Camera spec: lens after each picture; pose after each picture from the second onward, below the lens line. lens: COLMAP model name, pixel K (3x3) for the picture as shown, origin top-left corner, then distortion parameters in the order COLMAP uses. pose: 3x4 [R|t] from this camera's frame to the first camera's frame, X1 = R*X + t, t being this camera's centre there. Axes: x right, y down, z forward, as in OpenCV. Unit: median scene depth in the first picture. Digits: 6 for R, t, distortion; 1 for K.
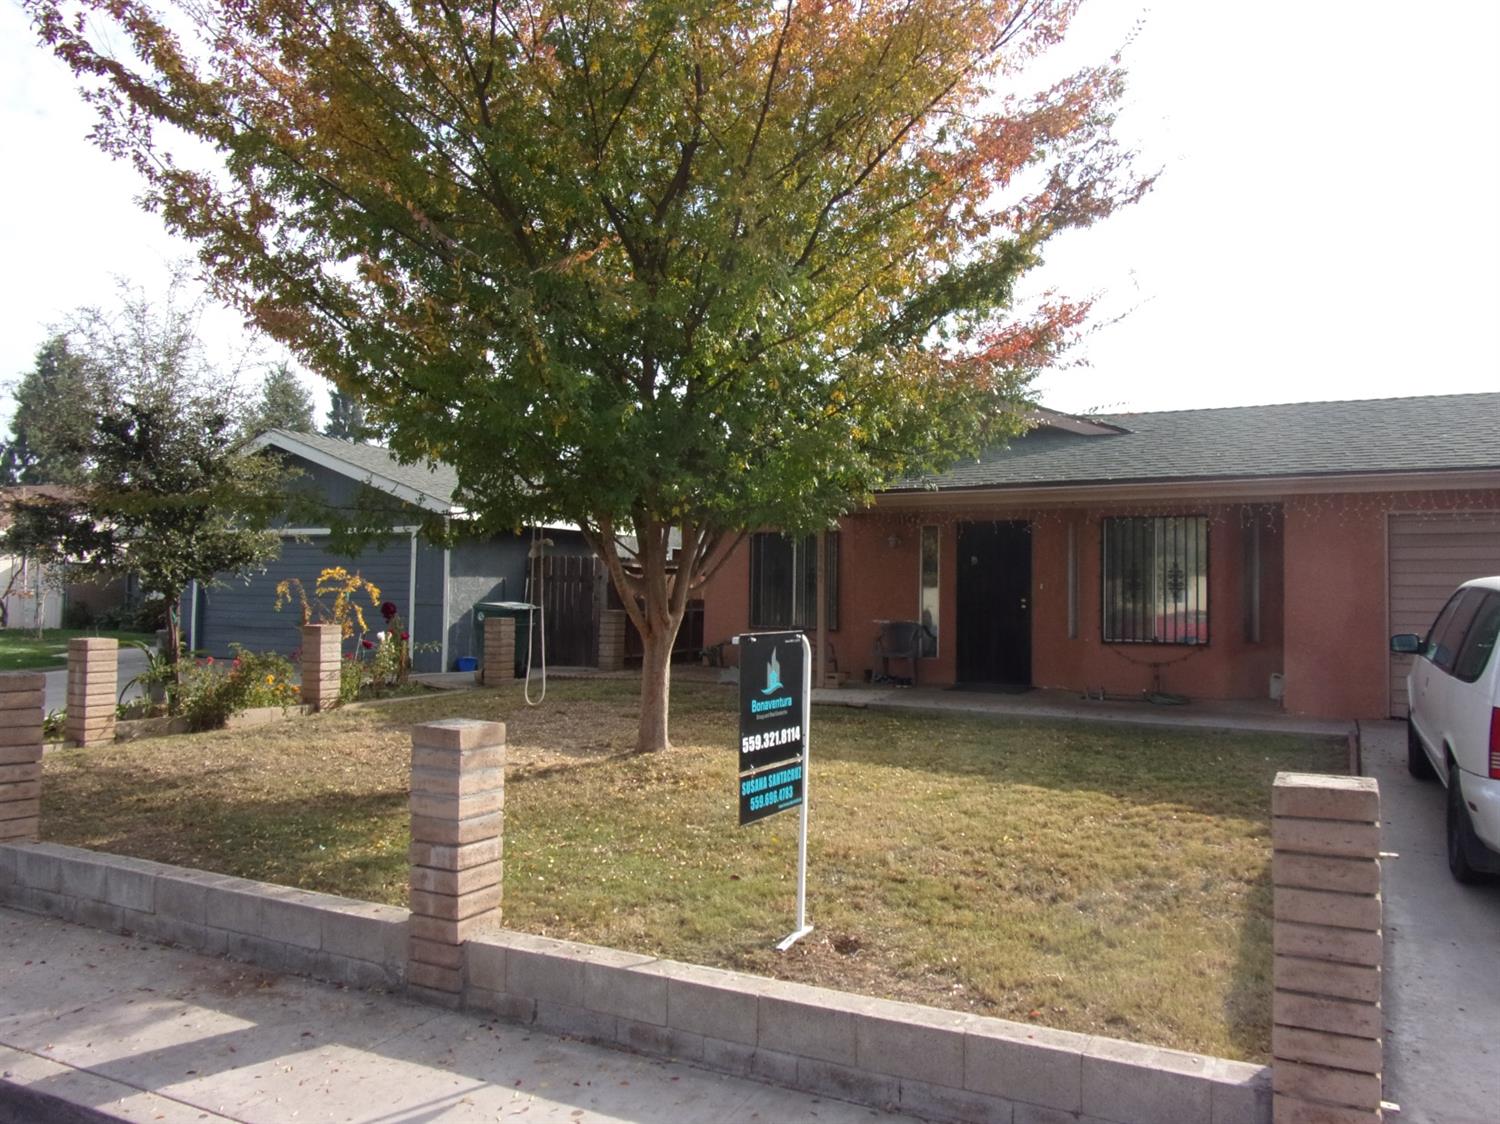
lens RADIAL K [[1127.3, 0, 747.2], [0, 1127.3, 560.2], [0, 0, 1]] dist [-0.008899, -0.003786]
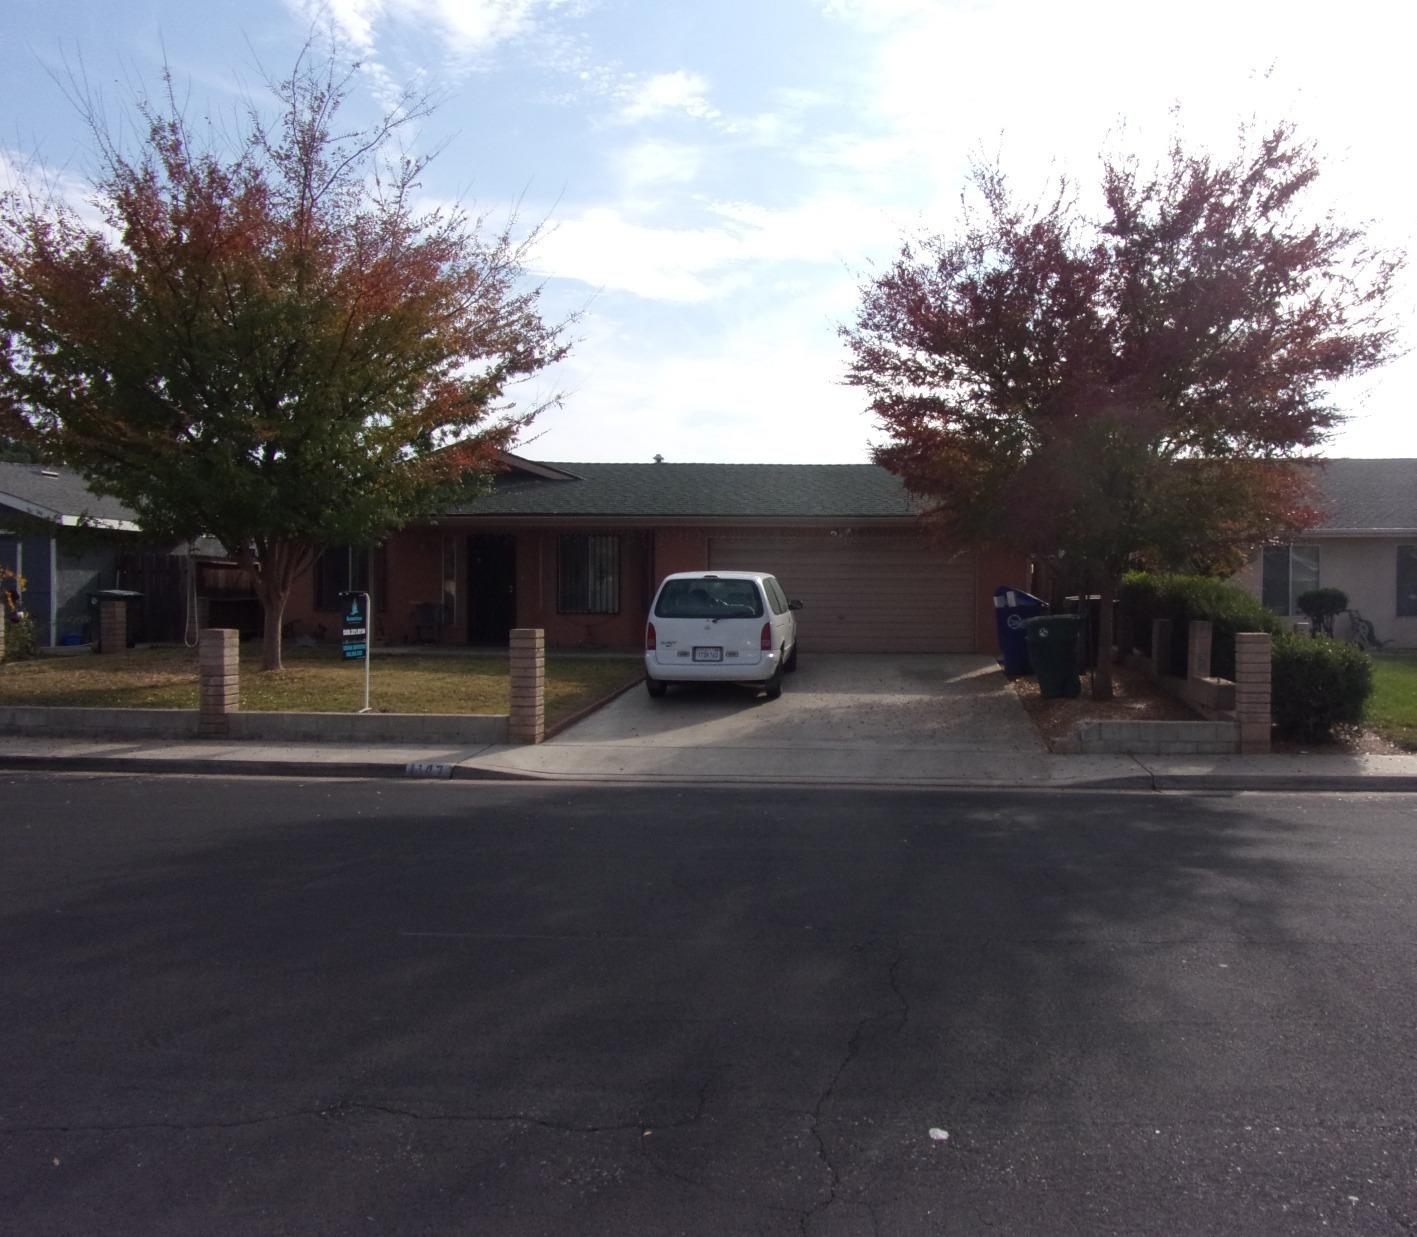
lens RADIAL K [[941.0, 0, 709.2], [0, 941.0, 615.1], [0, 0, 1]] dist [-0.001081, -0.000982]
pose [[0.916599, -0.014431, 0.399547, -0.034377], [-0.009746, 0.998245, 0.058412, -0.006883], [-0.399689, -0.057434, 0.914850, -0.485310]]
